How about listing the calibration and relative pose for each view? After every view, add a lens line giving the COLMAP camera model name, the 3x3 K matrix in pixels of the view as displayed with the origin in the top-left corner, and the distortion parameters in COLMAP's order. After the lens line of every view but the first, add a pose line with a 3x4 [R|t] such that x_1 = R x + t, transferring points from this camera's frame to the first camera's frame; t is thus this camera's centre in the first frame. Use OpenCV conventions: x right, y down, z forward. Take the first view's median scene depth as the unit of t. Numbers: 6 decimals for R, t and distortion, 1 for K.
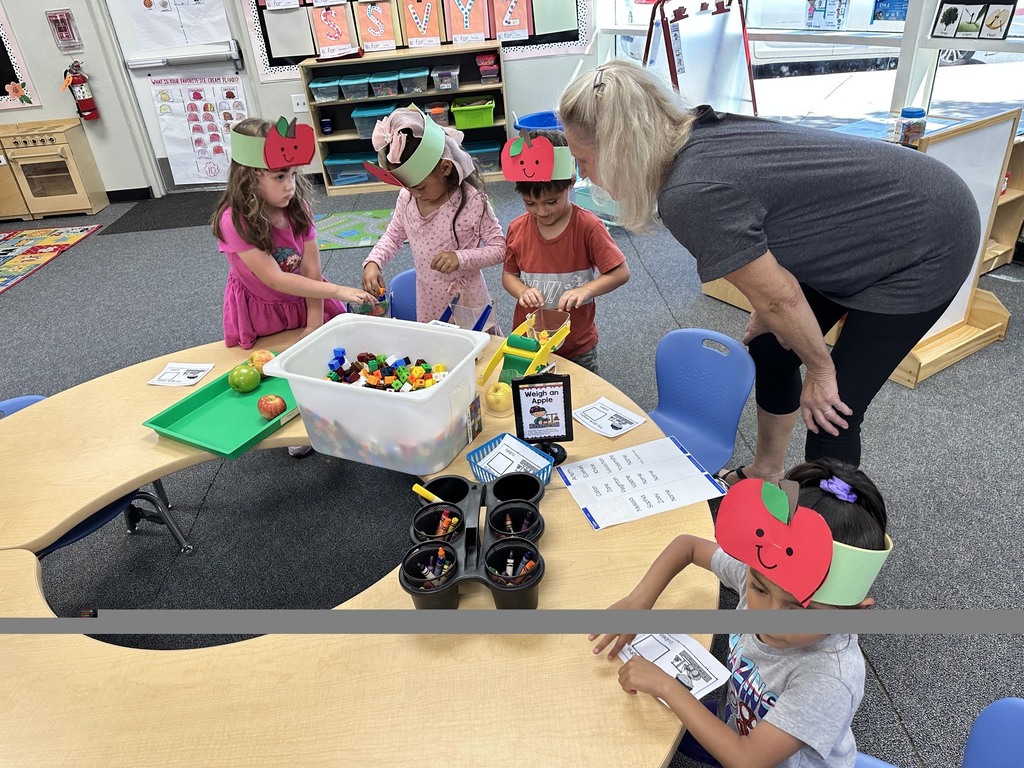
lens RADIAL K [[715.2, 0, 512.3], [0, 715.2, 381.4], [0, 0, 1]] dist [0.028324, -0.028023]
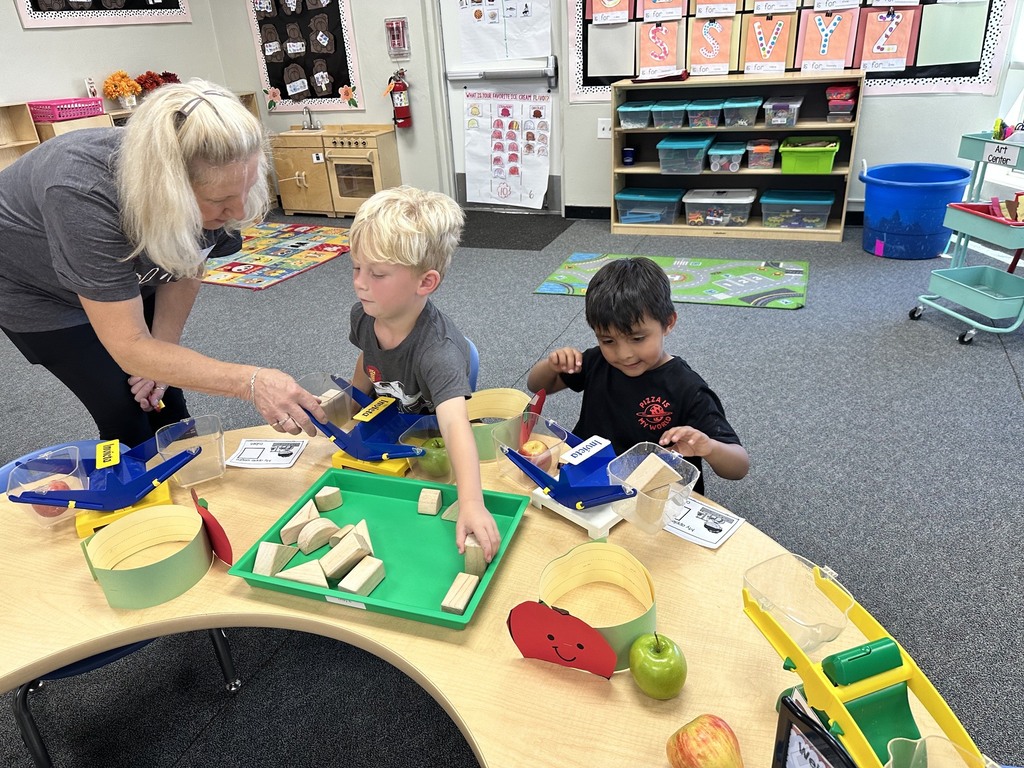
lens RADIAL K [[715.2, 0, 531.2], [0, 715.2, 376.6], [0, 0, 1]] dist [0.028324, -0.028023]
pose [[0.909747, 0.206222, -0.360323, 0.003967], [-0.227067, 0.973748, -0.015999, -0.053768], [0.347564, 0.096372, 0.932691, 0.173511]]
